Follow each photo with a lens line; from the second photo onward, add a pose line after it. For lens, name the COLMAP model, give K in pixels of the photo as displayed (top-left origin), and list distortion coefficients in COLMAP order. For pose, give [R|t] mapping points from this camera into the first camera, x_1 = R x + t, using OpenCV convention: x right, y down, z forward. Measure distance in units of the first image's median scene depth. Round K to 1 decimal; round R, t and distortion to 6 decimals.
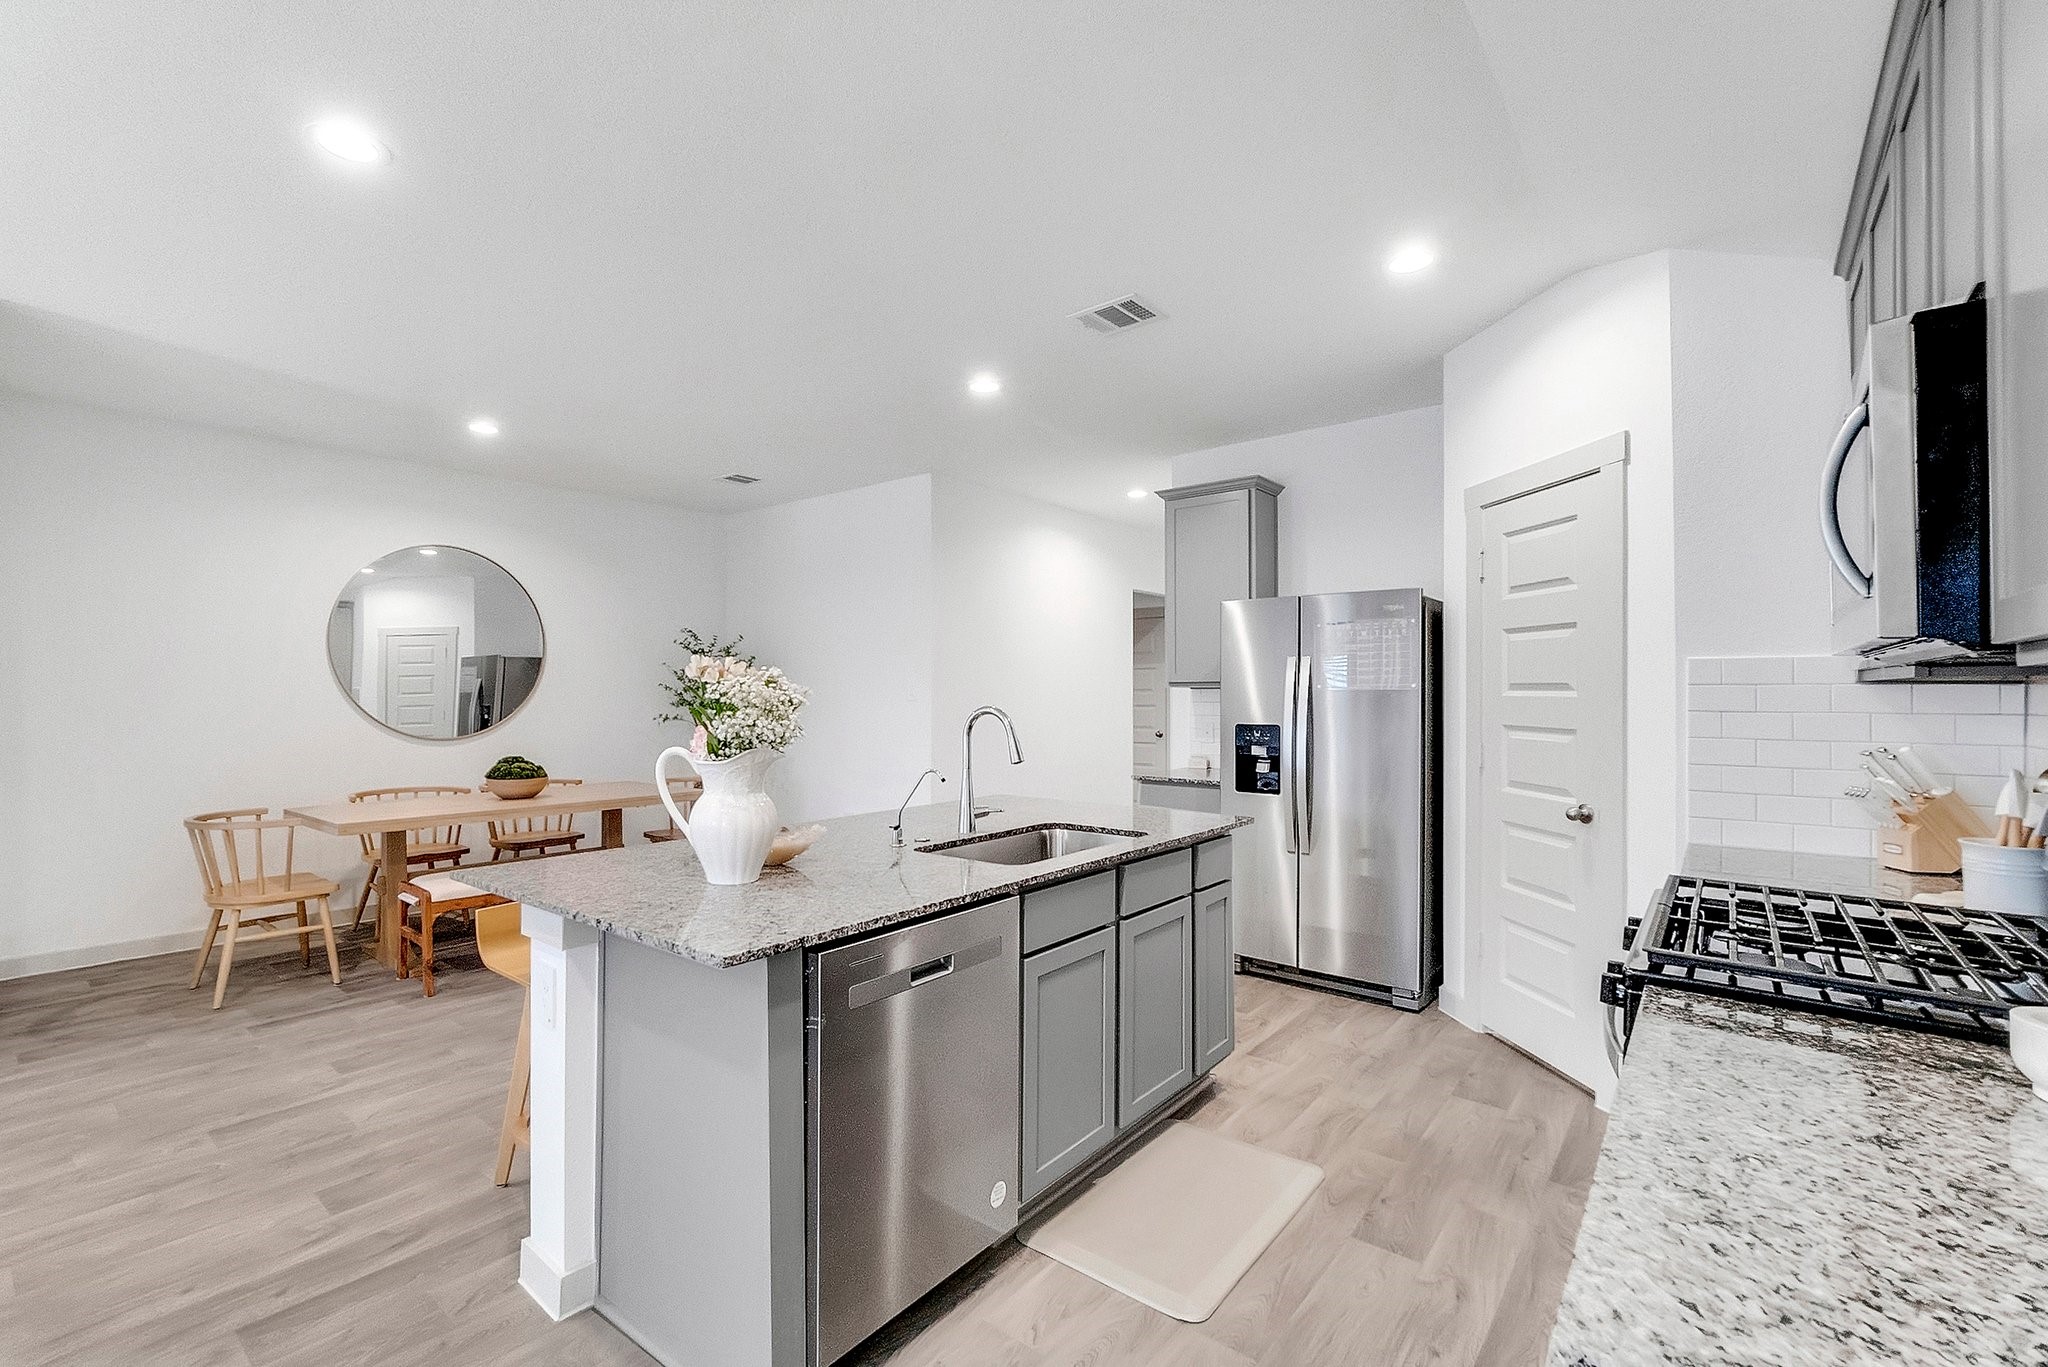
lens RADIAL K [[860.9, 0, 965.0], [0, 860.9, 771.9], [0, 0, 1]] dist [-0.013750, 0.000043]
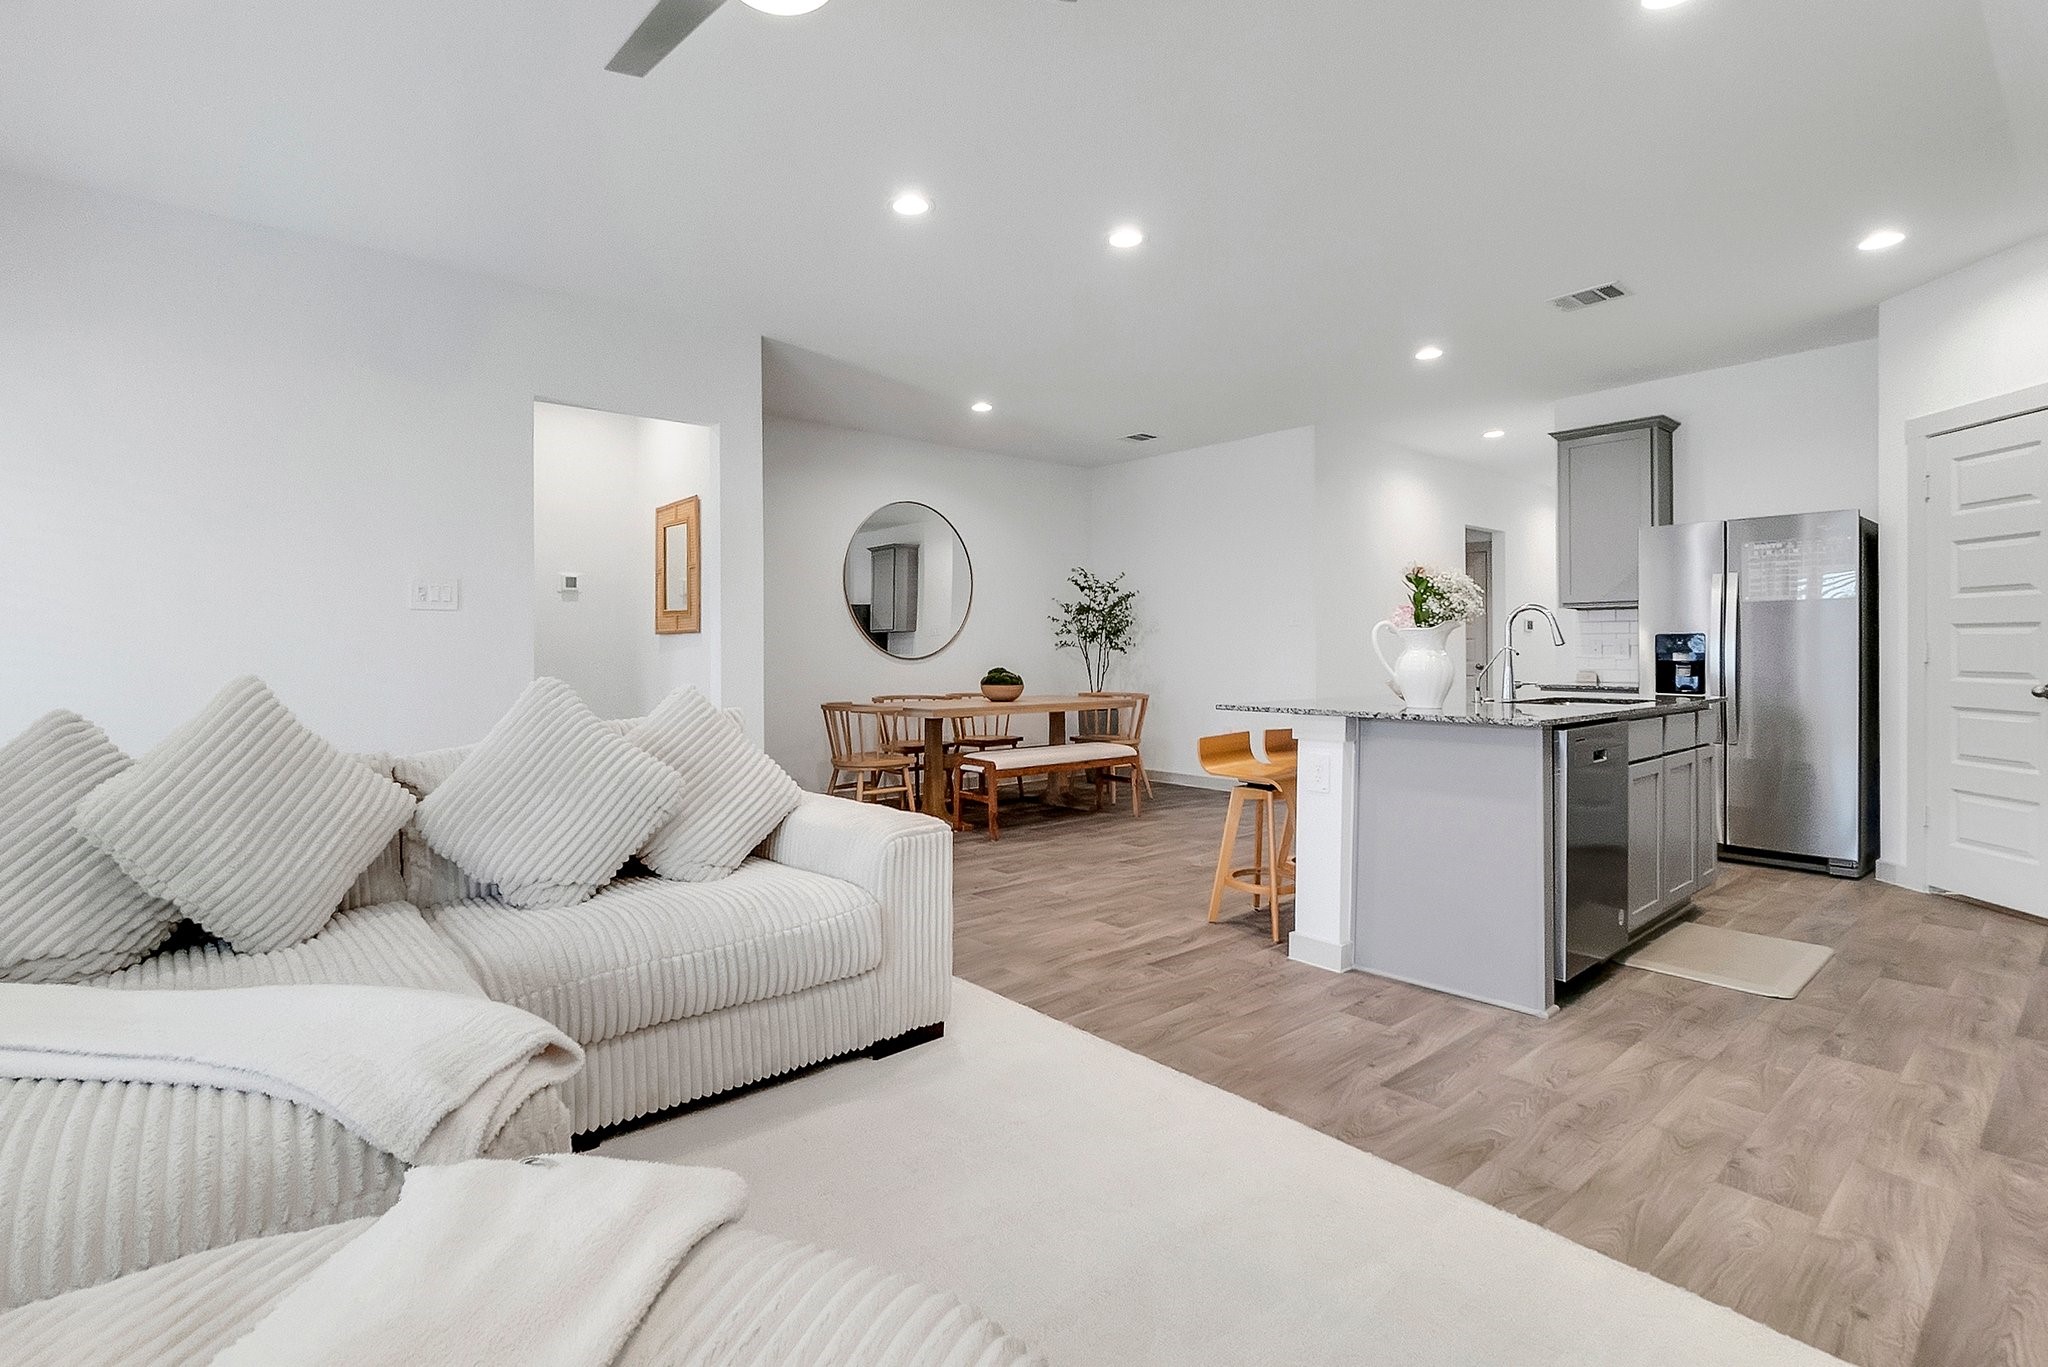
lens RADIAL K [[905.0, 0, 992.4], [0, 905.0, 718.8], [0, 0, 1]] dist [-0.000266, 0.001016]
pose [[0.985961, 0.008618, -0.166754, -0.400462], [-0.010911, 0.999858, -0.012837, 0.092681], [0.166619, 0.014476, 0.985915, -0.378255]]
